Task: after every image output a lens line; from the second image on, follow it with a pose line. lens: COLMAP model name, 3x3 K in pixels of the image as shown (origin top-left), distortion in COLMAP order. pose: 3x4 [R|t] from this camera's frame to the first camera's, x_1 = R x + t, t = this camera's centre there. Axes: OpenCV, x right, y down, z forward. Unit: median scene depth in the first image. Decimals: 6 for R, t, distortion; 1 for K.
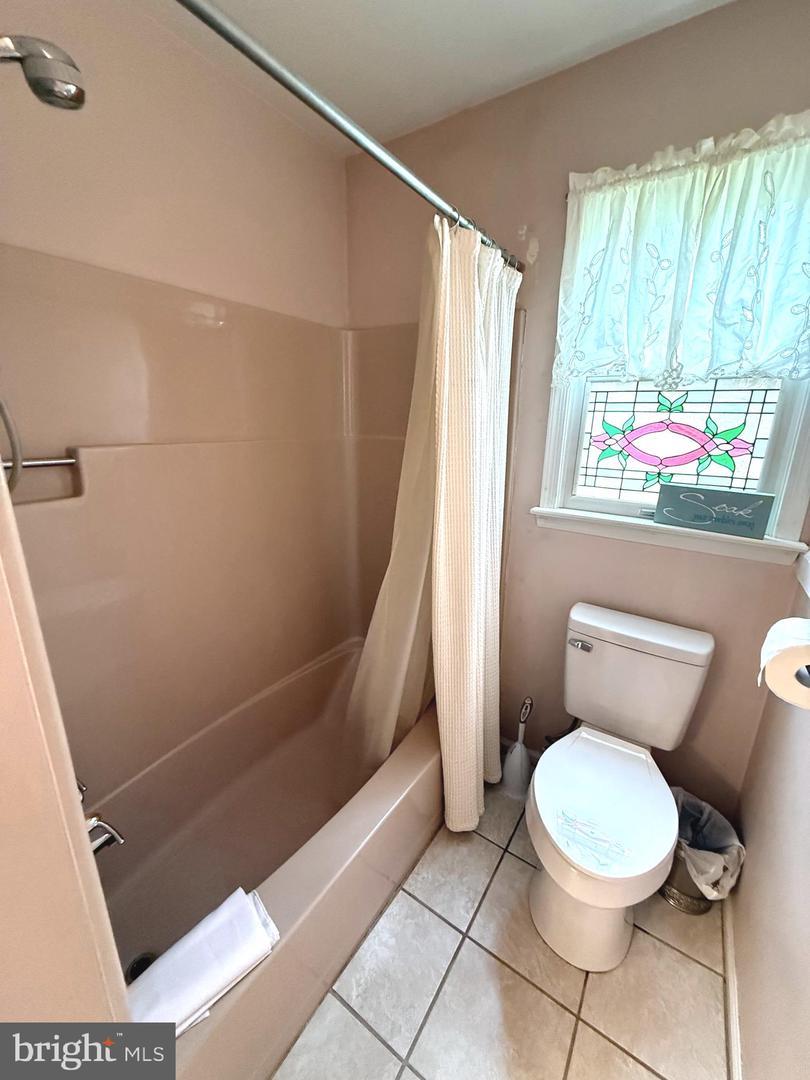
lens RADIAL K [[431.1, 0, 408.1], [0, 431.1, 536.3], [0, 0, 1]] dist [0.001795, 0.000448]
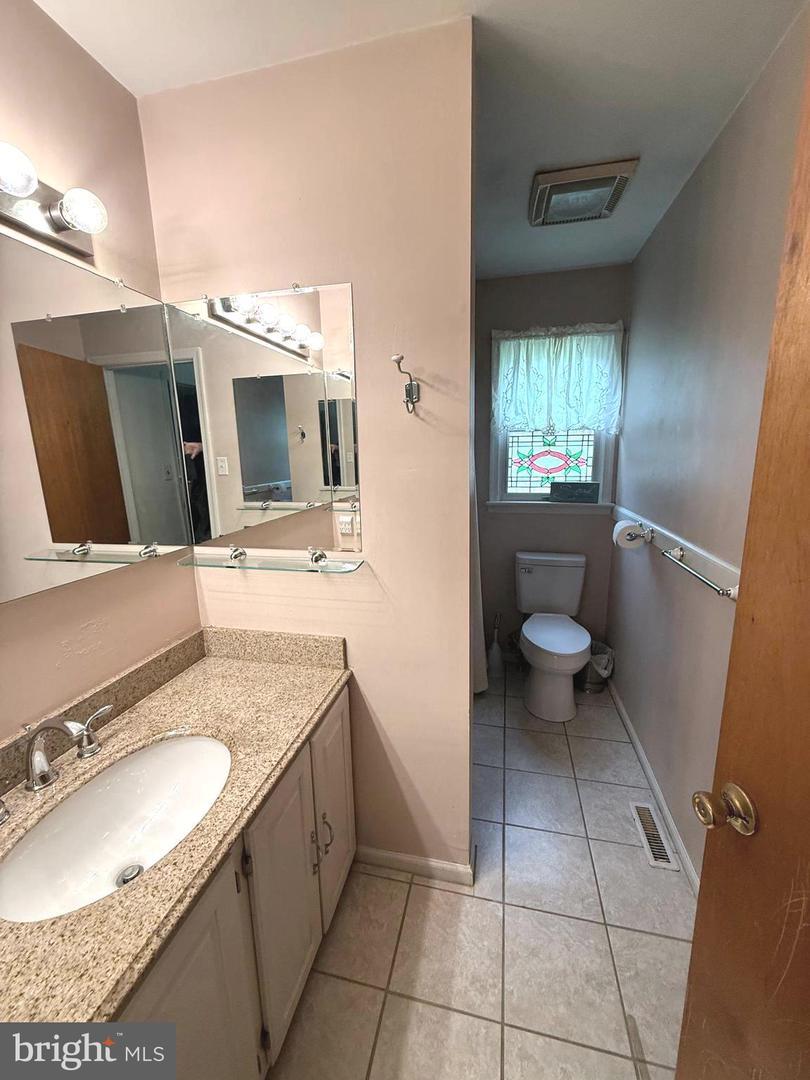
lens RADIAL K [[431.1, 0, 402.9], [0, 431.1, 538.9], [0, 0, 1]] dist [0.001795, 0.000448]
pose [[0.933335, -0.103582, 0.343740, -0.773118], [0.129501, 0.990148, -0.053256, 0.158729], [-0.334837, 0.094220, 0.937553, -0.616726]]
